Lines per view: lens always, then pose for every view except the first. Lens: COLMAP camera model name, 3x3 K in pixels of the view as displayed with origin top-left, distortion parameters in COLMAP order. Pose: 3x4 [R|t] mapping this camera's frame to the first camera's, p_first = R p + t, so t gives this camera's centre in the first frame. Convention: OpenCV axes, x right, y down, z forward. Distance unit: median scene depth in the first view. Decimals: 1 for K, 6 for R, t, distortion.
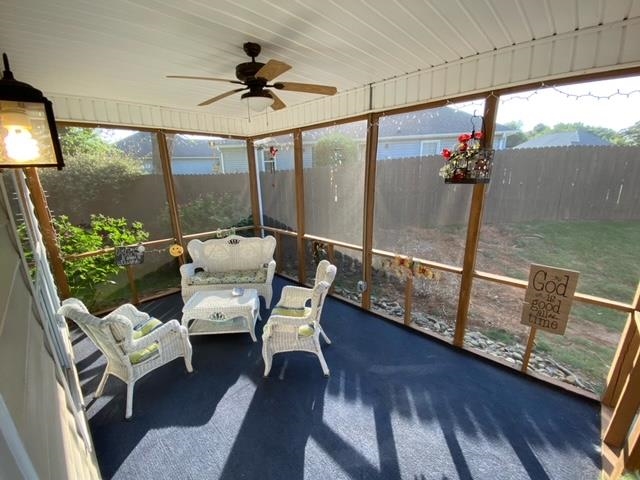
lens RADIAL K [[261.8, 0, 319.8], [0, 261.8, 242.0], [0, 0, 1]] dist [0.026412, -0.021918]
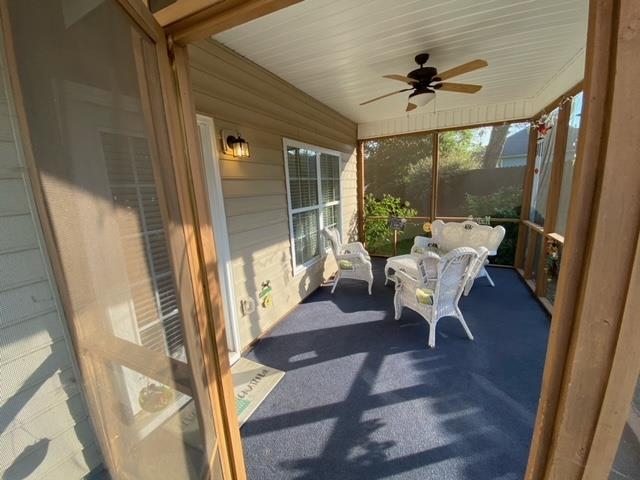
lens RADIAL K [[261.8, 0, 319.8], [0, 261.8, 242.0], [0, 0, 1]] dist [0.026412, -0.021918]
pose [[0.305539, 0.200120, -0.930912, 0.734530], [-0.202526, 0.968952, 0.141826, 0.042019], [0.930392, 0.145201, 0.336582, 0.177279]]
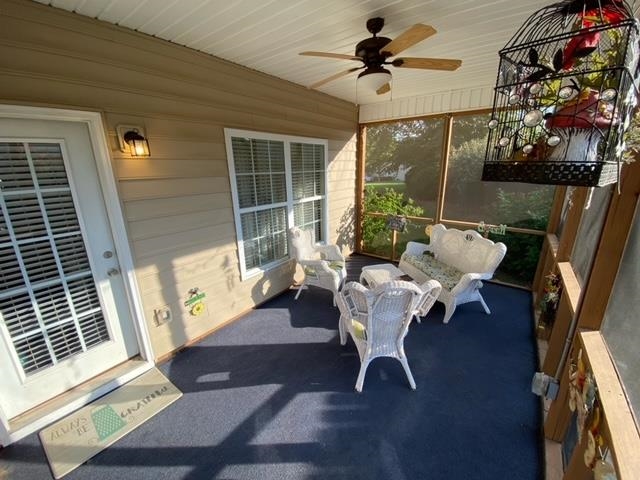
lens RADIAL K [[261.8, 0, 319.8], [0, 261.8, 242.0], [0, 0, 1]] dist [0.026412, -0.021918]
pose [[0.122176, 0.292279, -0.948497, 0.656208], [-0.240395, 0.935915, 0.257437, -0.140849], [0.962956, 0.196561, 0.184609, 0.592274]]
